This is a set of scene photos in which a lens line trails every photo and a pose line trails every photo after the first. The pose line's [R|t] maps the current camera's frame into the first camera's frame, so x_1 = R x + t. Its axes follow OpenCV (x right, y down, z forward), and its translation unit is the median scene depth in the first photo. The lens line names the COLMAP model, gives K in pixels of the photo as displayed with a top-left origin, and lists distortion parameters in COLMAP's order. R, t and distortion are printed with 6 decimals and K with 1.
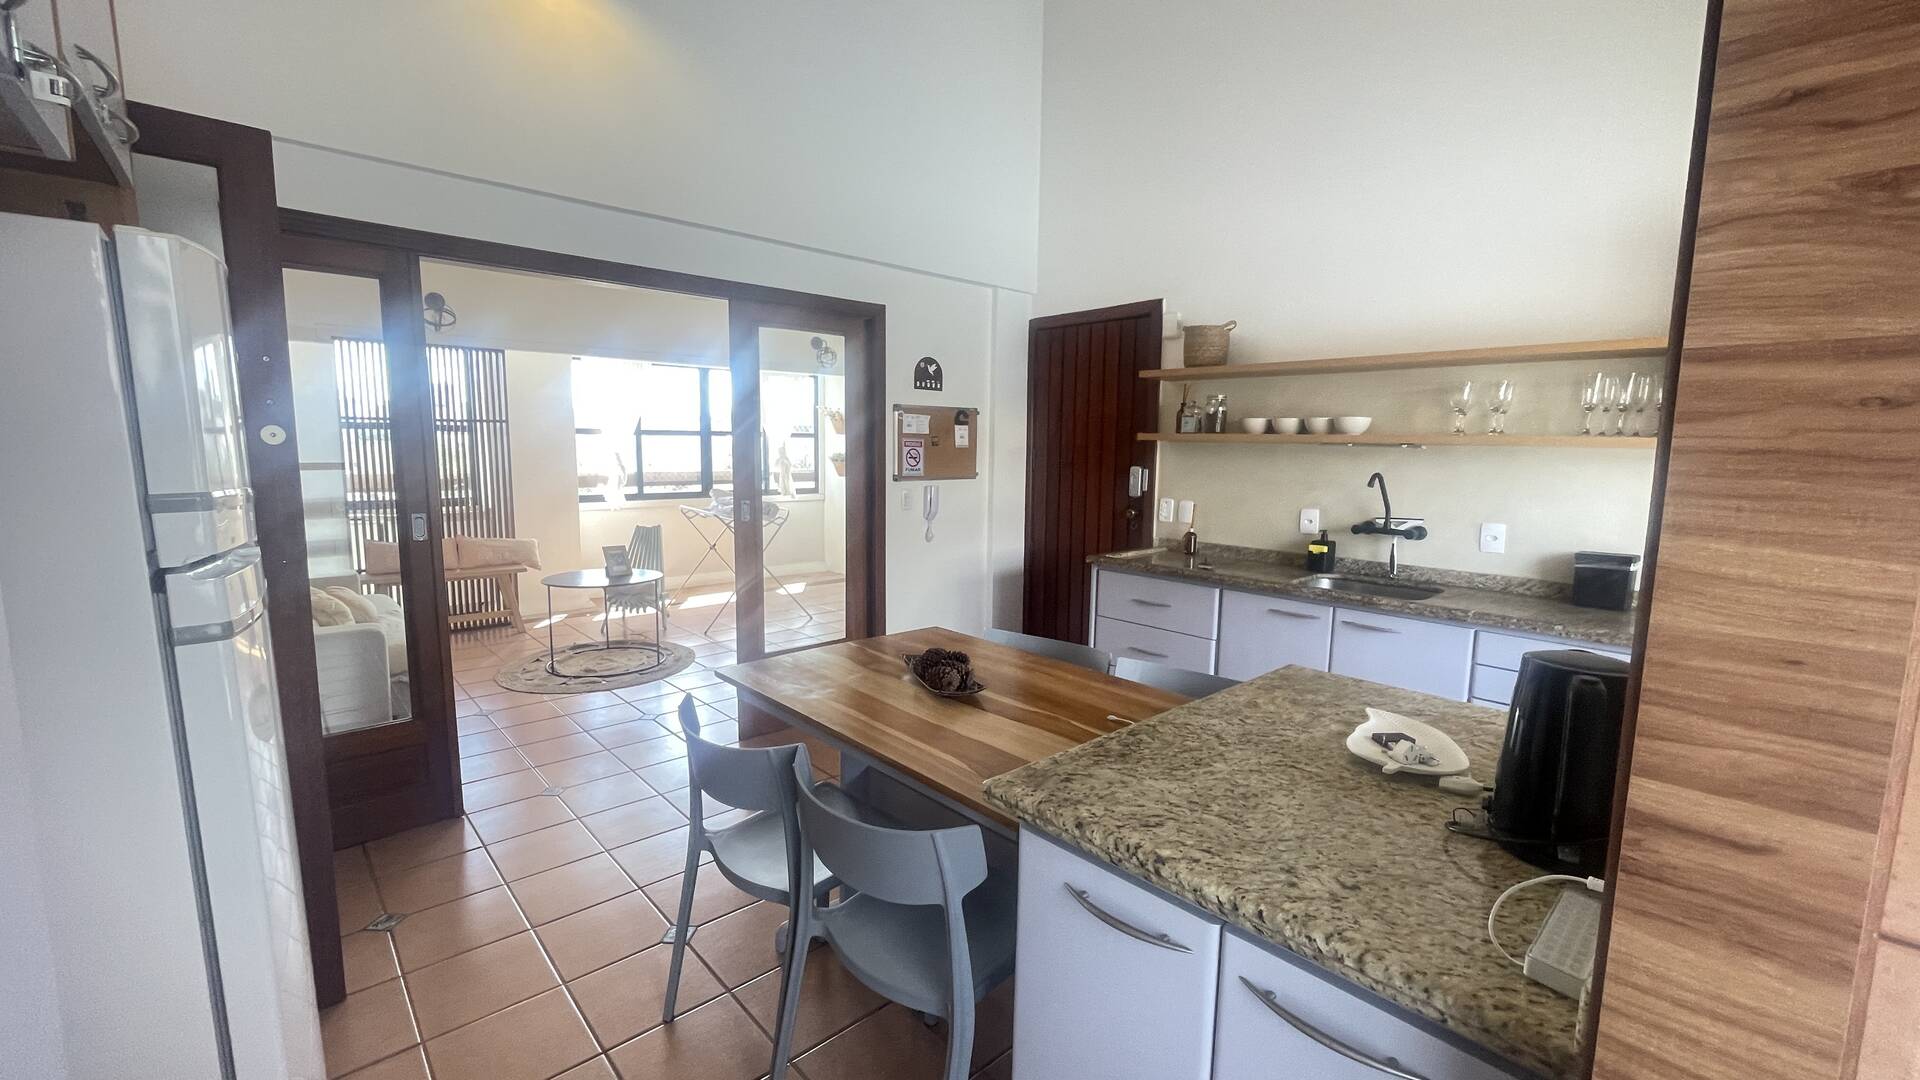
lens RADIAL K [[782.7, 0, 958.6], [0, 782.7, 543.9], [0, 0, 1]] dist [0.002307, -0.000074]
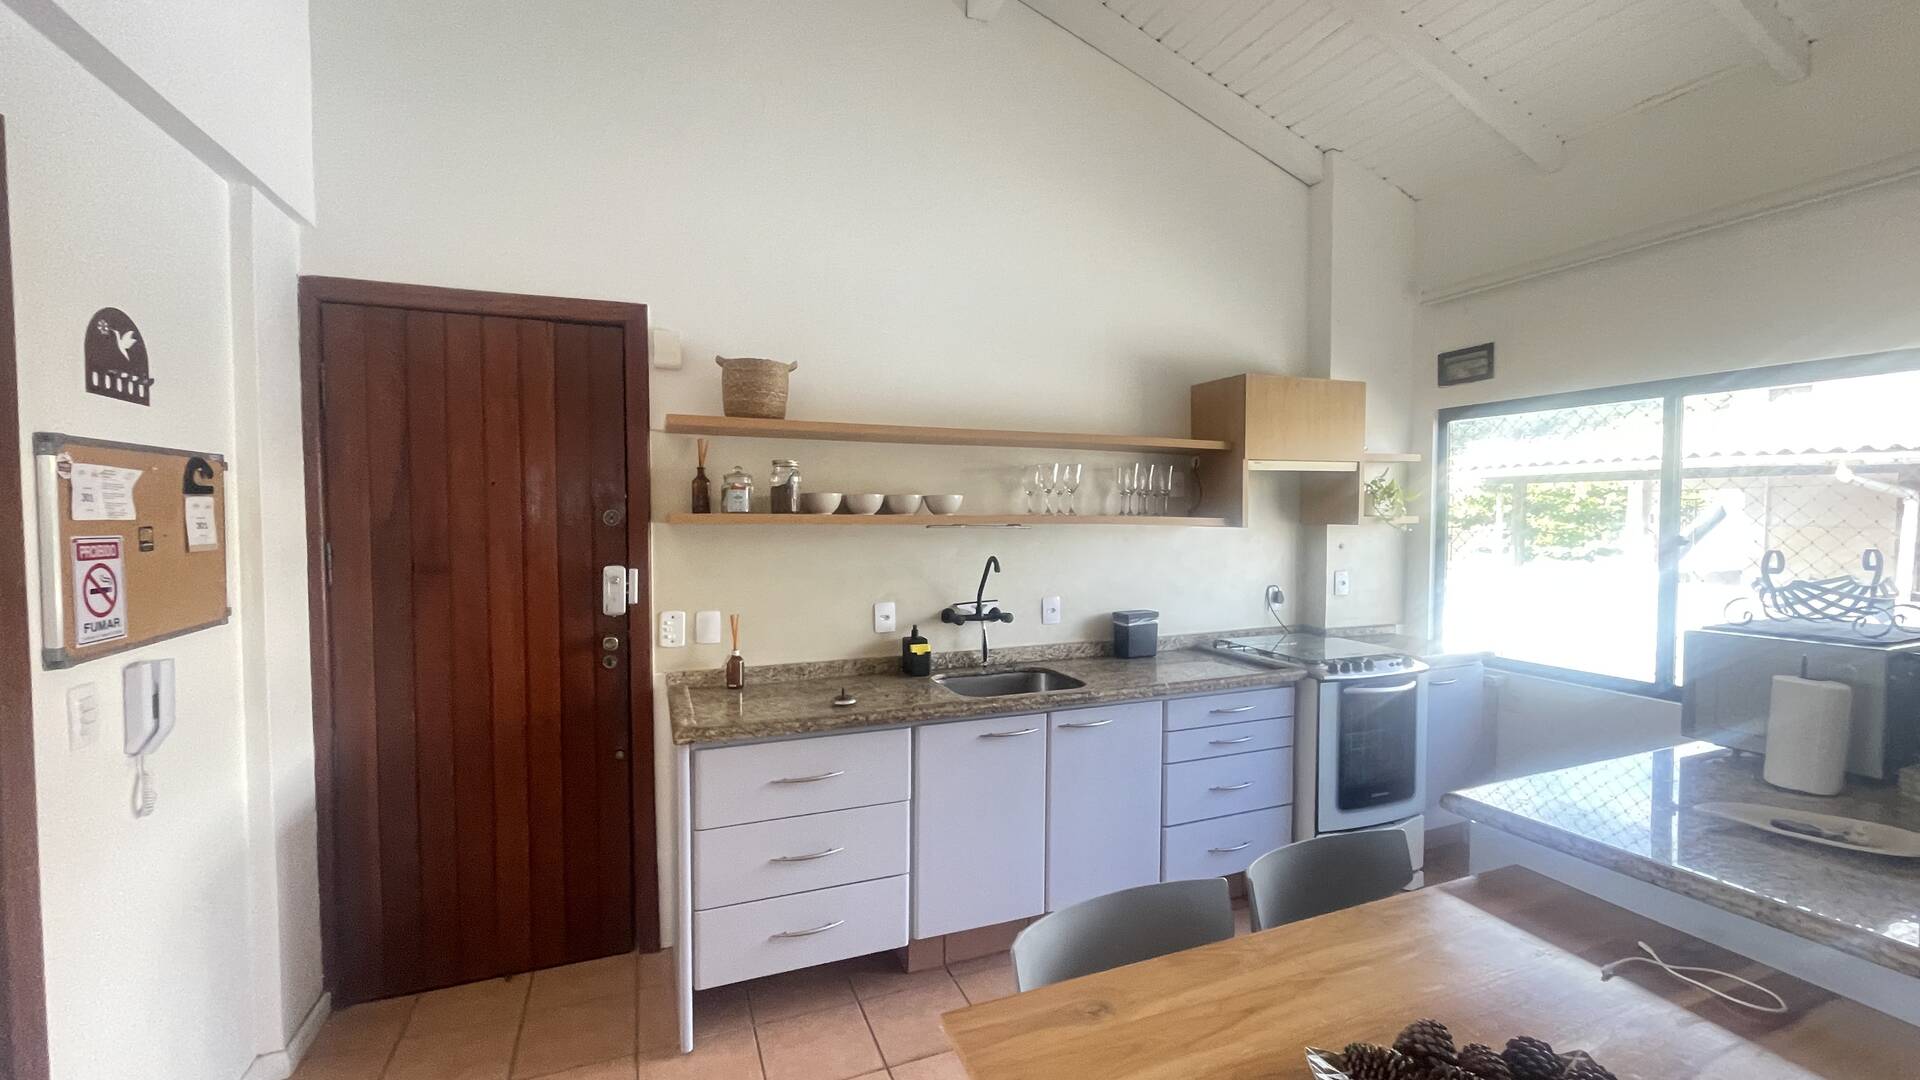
lens RADIAL K [[782.7, 0, 960.6], [0, 782.7, 536.8], [0, 0, 1]] dist [0.002307, -0.000074]
pose [[0.340090, -0.043113, 0.939404, -0.260528], [0.123233, 0.992377, 0.000930, -0.090558], [-0.932284, 0.115449, 0.342810, 0.546920]]
